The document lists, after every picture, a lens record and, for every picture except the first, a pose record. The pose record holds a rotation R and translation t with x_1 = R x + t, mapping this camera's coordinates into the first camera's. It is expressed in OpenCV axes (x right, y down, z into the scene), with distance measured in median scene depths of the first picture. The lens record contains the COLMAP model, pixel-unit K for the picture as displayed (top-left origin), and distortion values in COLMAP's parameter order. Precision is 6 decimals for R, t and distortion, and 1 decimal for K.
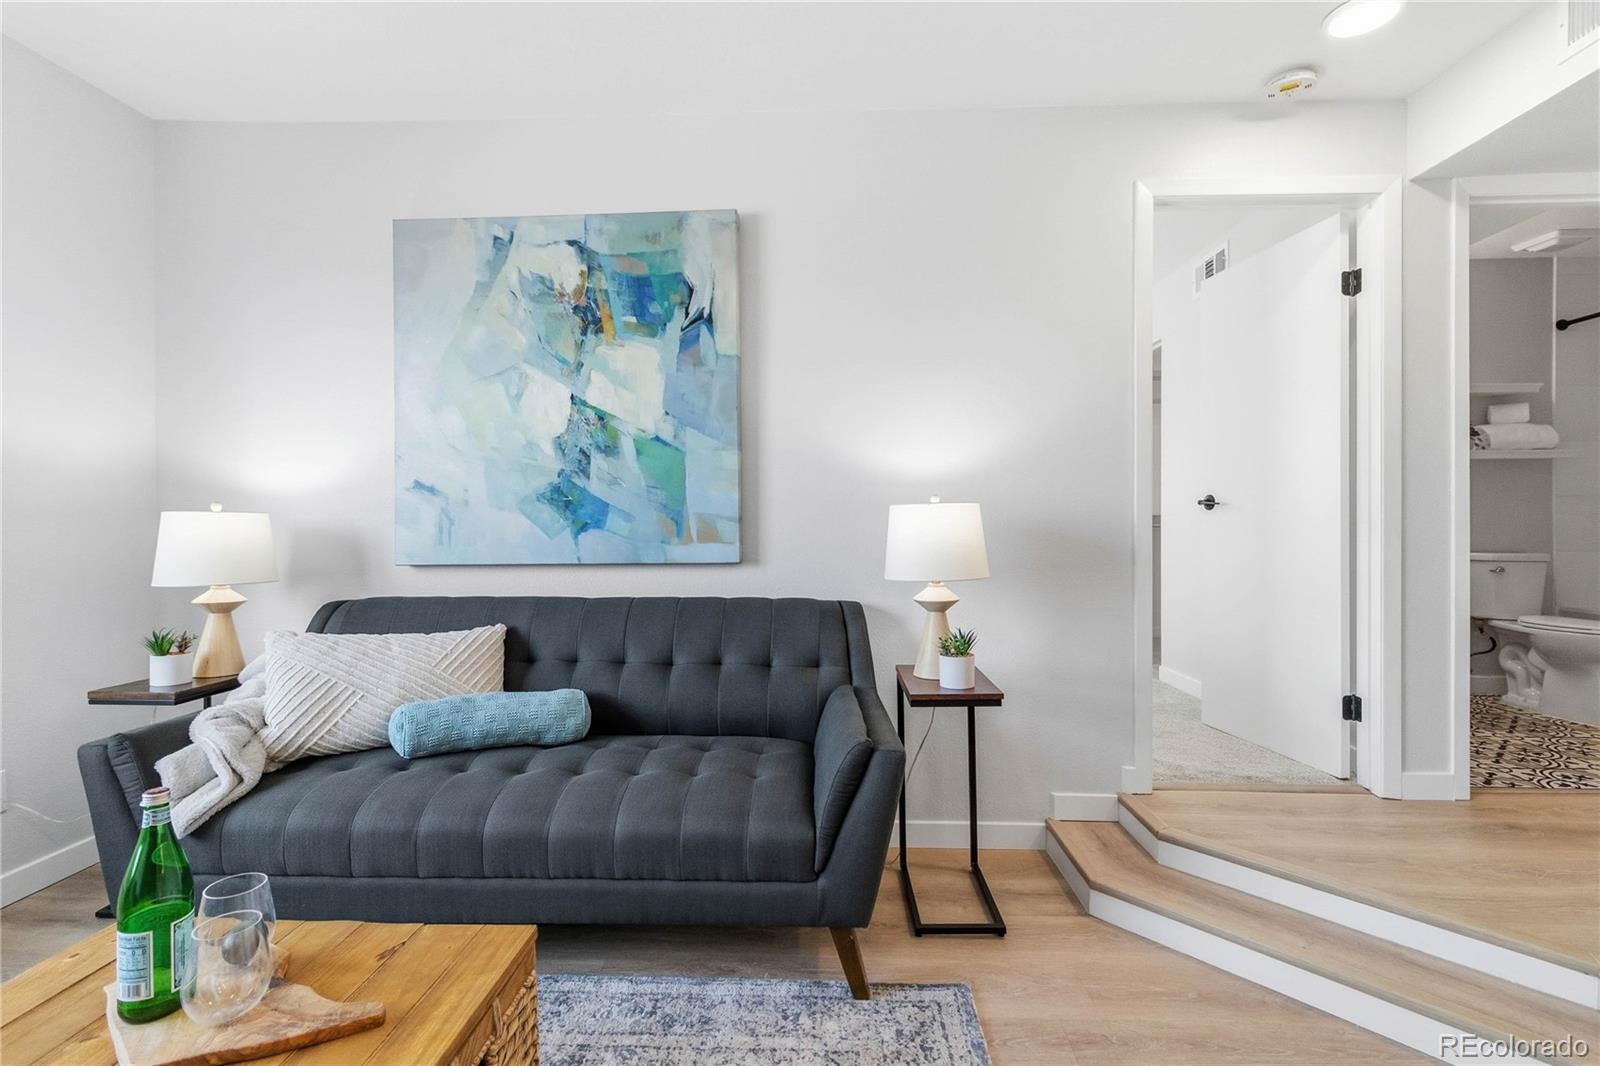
lens RADIAL K [[747.1, 0, 800.0], [0, 747.1, 533.0], [0, 0, 1]] dist [0.001413, 0.000787]
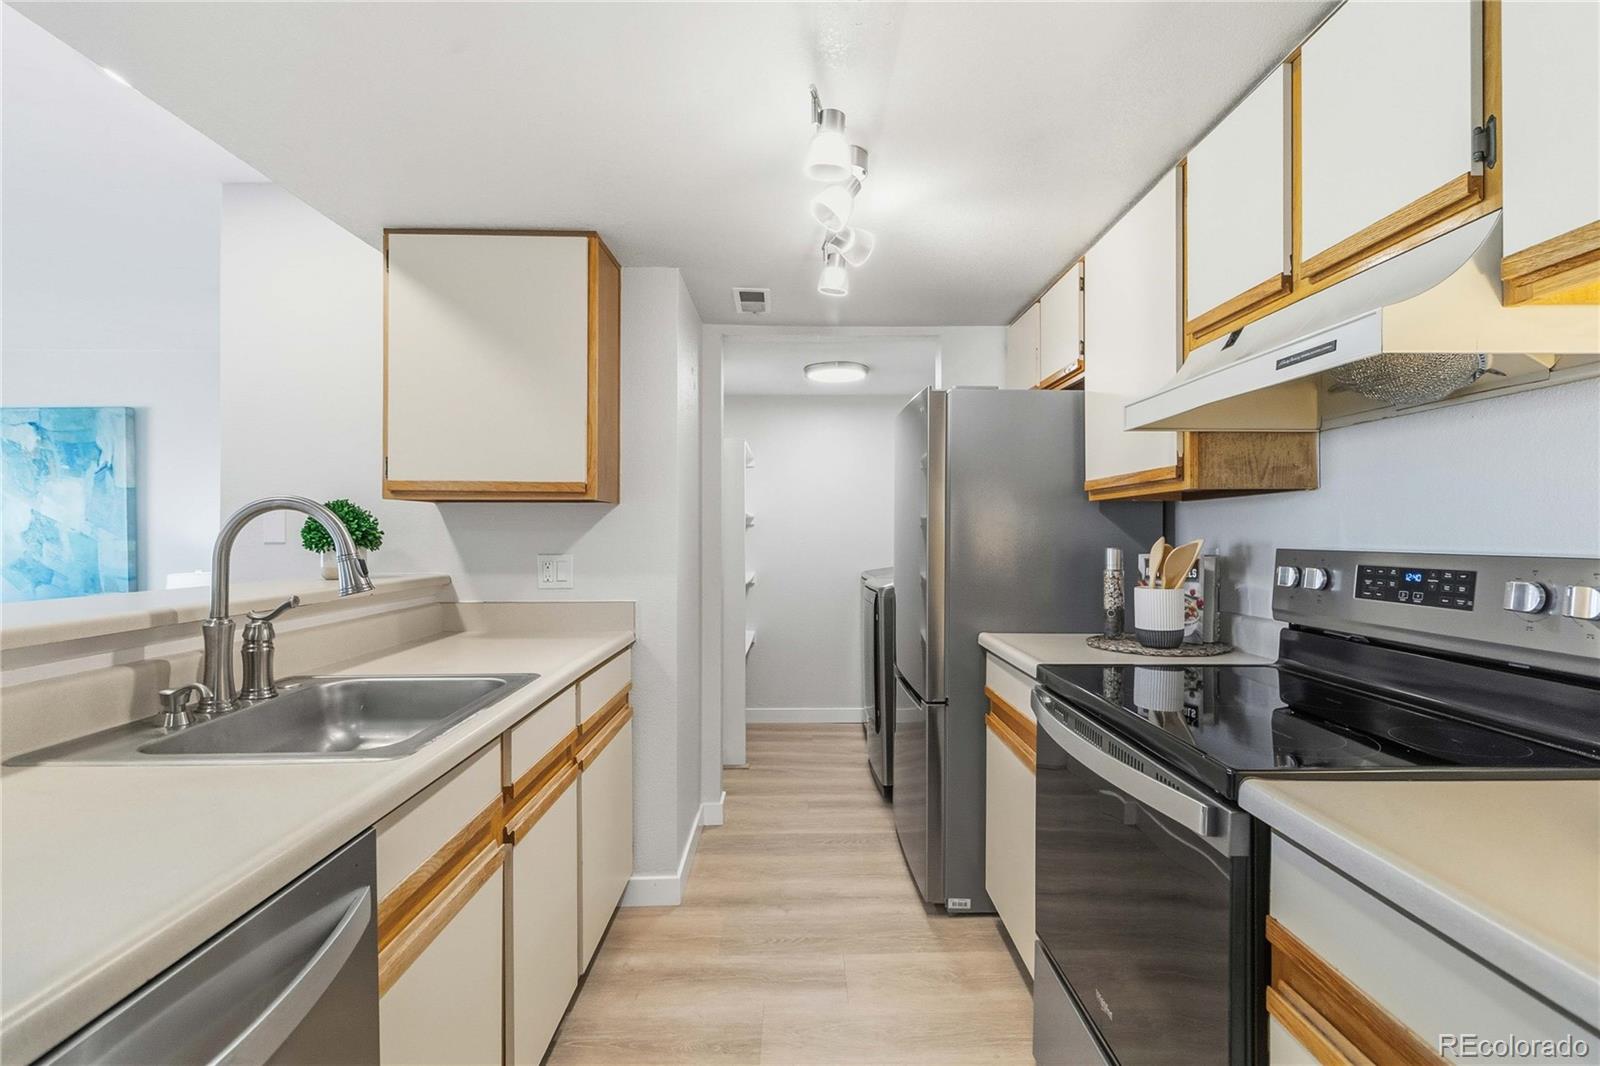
lens RADIAL K [[747.1, 0, 800.0], [0, 747.1, 533.0], [0, 0, 1]] dist [0.001413, 0.000787]
pose [[0.998798, 0.002316, 0.048966, 1.433299], [-0.002061, 0.999984, -0.005254, -0.123029], [-0.048978, 0.005147, 0.998787, -0.866943]]
